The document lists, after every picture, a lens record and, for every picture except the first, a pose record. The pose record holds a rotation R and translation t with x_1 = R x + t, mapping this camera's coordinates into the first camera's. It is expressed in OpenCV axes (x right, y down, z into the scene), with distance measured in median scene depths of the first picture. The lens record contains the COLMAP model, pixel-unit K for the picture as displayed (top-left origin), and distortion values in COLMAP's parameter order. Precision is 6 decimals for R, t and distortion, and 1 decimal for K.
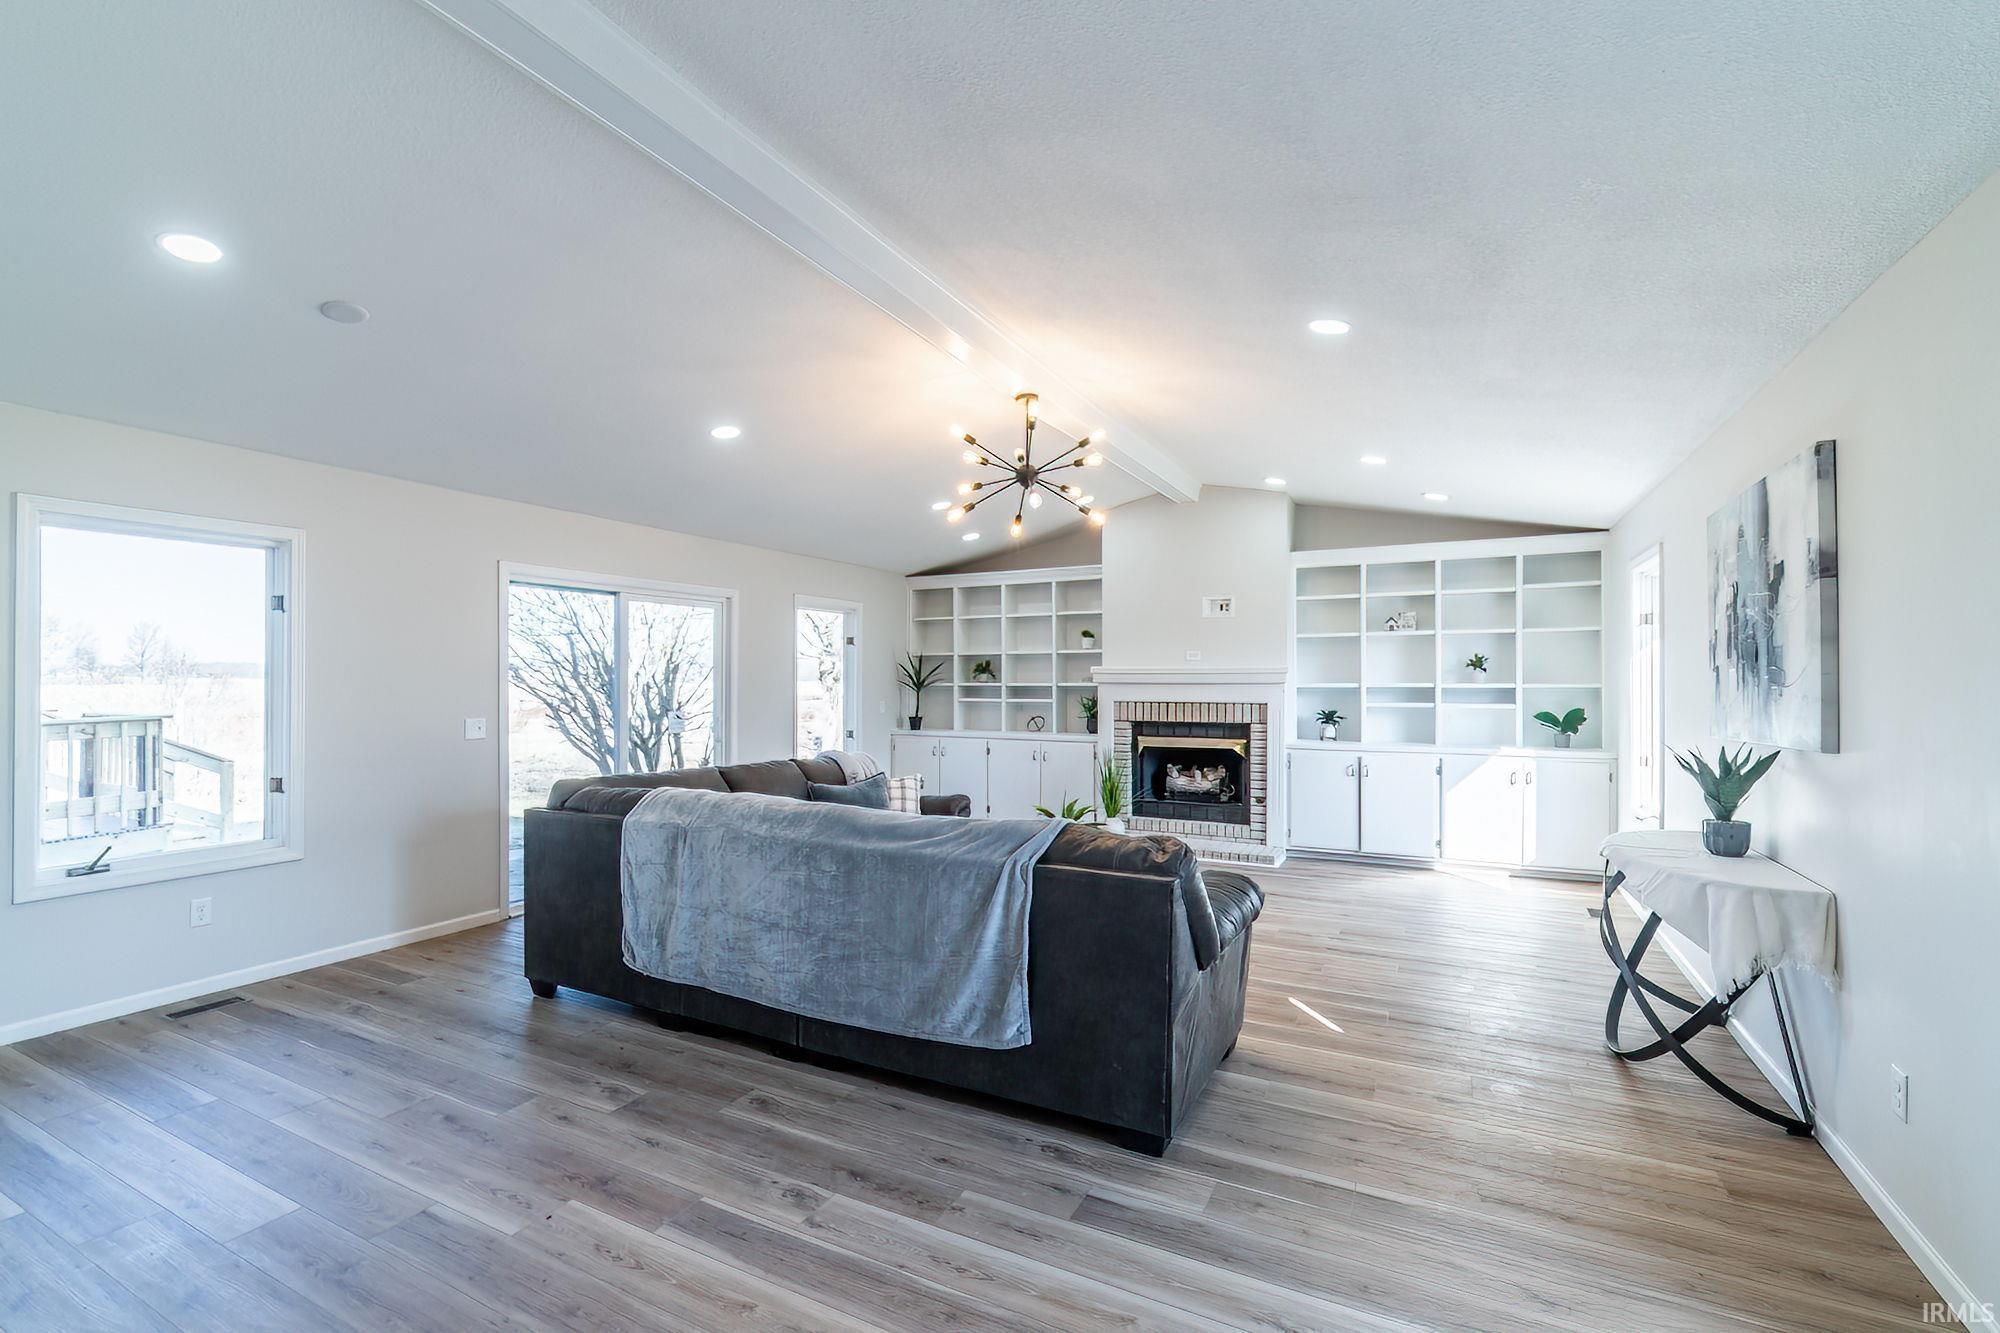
lens RADIAL K [[881.0, 0, 1022.6], [0, 881.0, 667.5], [0, 0, 1]] dist [0.000812, 0.000229]
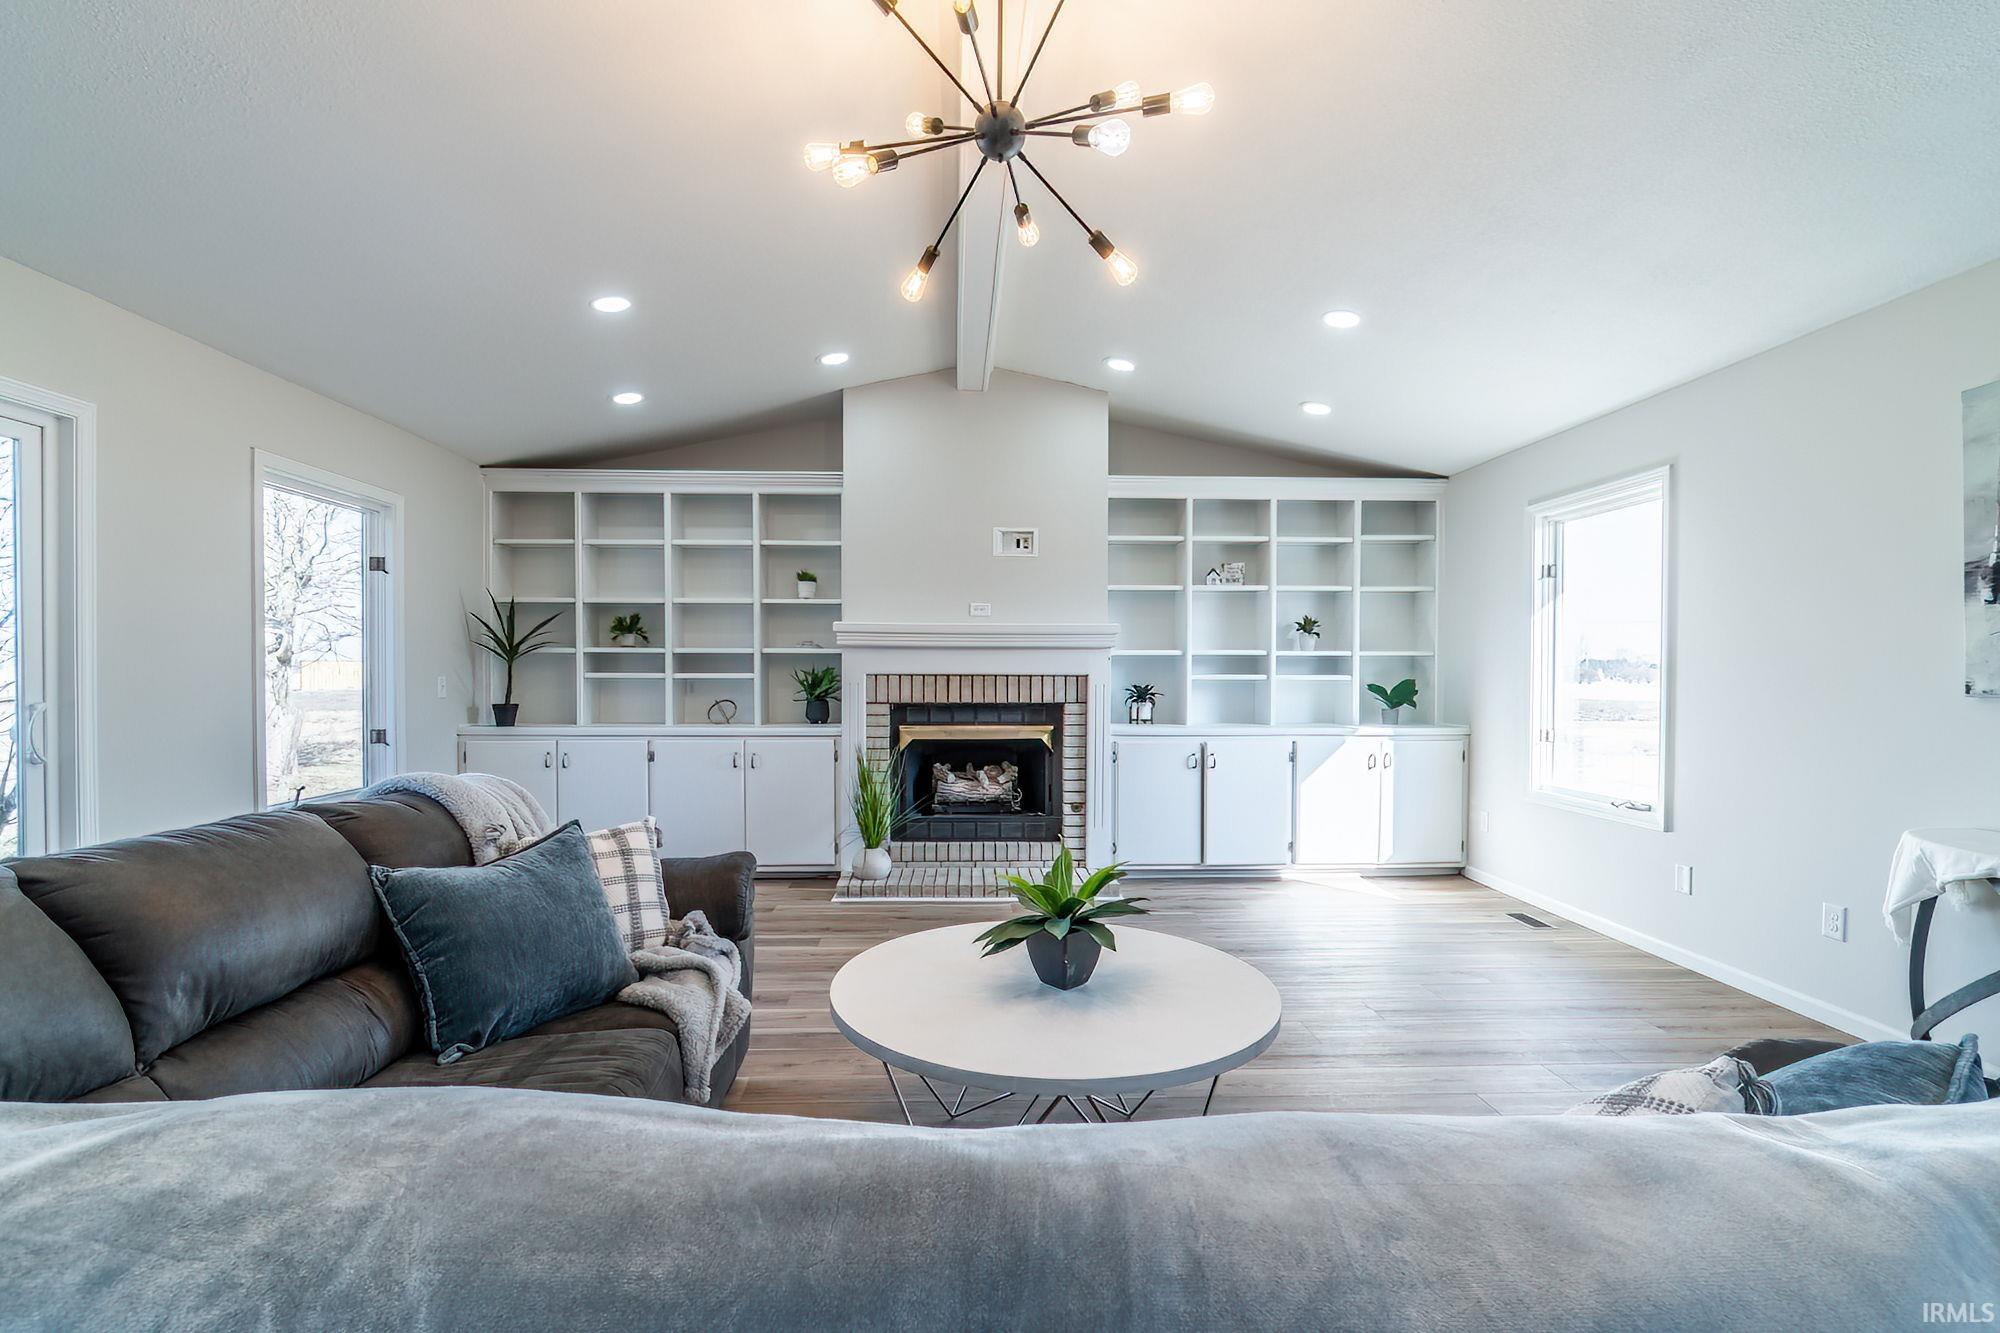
lens RADIAL K [[864.7, 0, 998.4], [0, 864.7, 684.6], [0, 0, 1]] dist [0.000696, -0.000109]
pose [[0.876990, -0.004971, 0.480482, -0.127244], [-0.008453, 0.999632, 0.025770, 0.028976], [-0.480434, -0.026661, 0.876626, 0.382523]]
